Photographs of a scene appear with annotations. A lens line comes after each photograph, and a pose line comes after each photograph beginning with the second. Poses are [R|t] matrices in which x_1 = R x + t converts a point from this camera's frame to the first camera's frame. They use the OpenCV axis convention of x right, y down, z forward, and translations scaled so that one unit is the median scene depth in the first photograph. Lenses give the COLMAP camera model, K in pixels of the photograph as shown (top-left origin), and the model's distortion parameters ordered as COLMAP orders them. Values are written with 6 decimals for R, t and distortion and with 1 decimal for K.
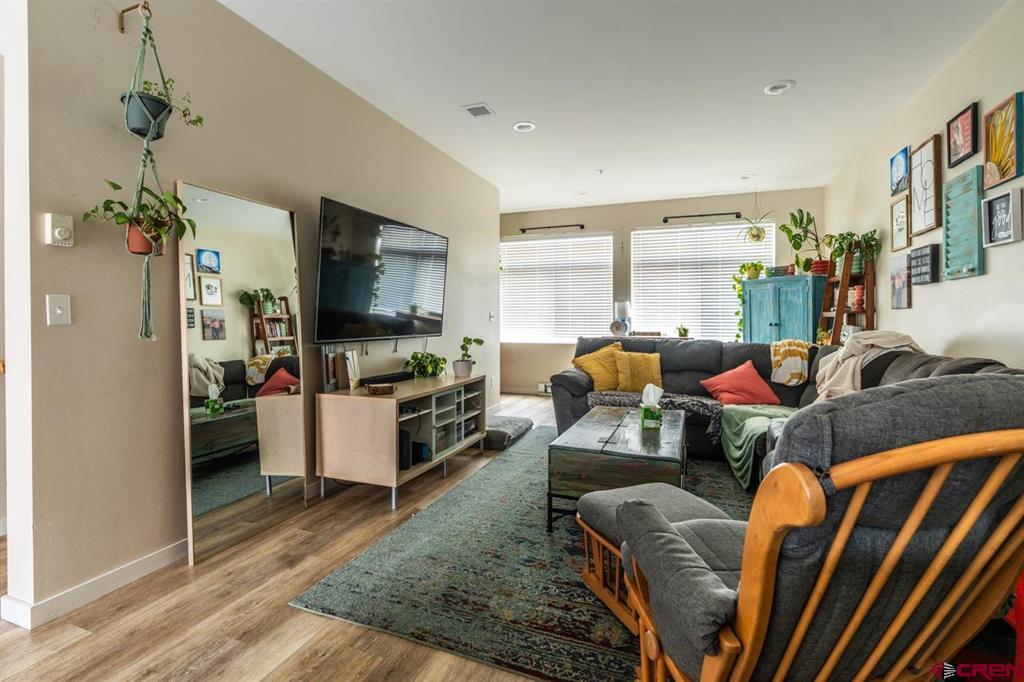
lens RADIAL K [[471.3, 0, 511.2], [0, 471.3, 317.0], [0, 0, 1]] dist [-0.003449, 0.001985]
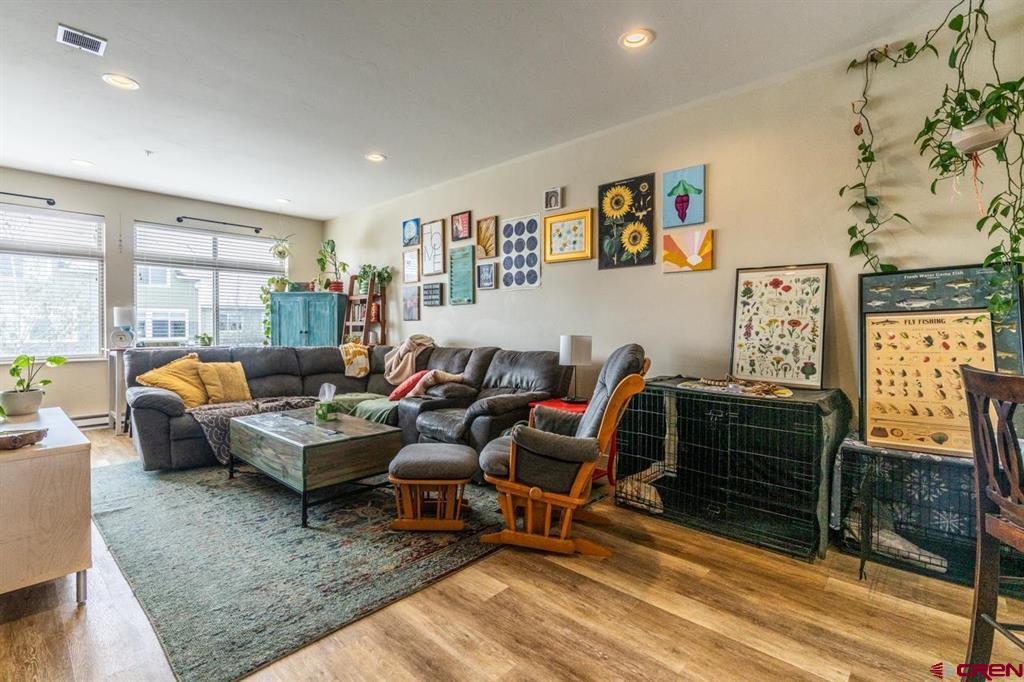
lens RADIAL K [[471.3, 0, 507.2], [0, 471.3, 332.3], [0, 0, 1]] dist [-0.003449, 0.001985]
pose [[0.371341, -0.012664, 0.928410, -0.537256], [-0.002762, 0.999887, 0.014744, -0.002309], [-0.928492, -0.008039, 0.371264, 0.132636]]
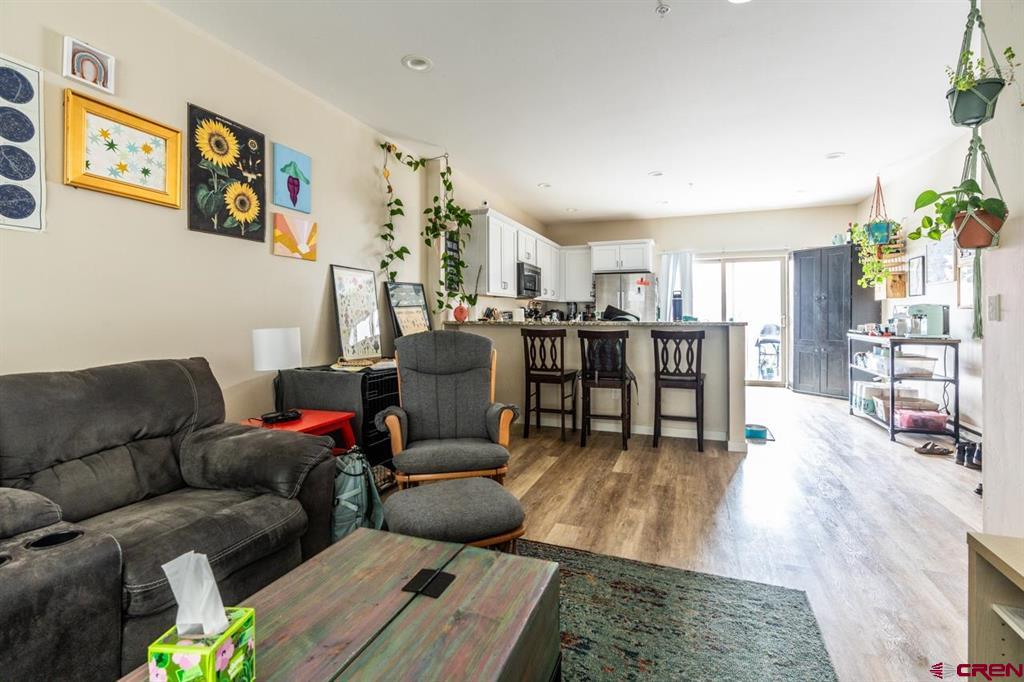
lens RADIAL K [[471.3, 0, 512.2], [0, 471.3, 316.3], [0, 0, 1]] dist [-0.003449, 0.001985]
pose [[-0.999980, 0.003890, -0.004986, 0.095458], [0.003904, 0.999989, -0.002677, 0.004564], [0.004976, -0.002696, -0.999984, 1.108526]]
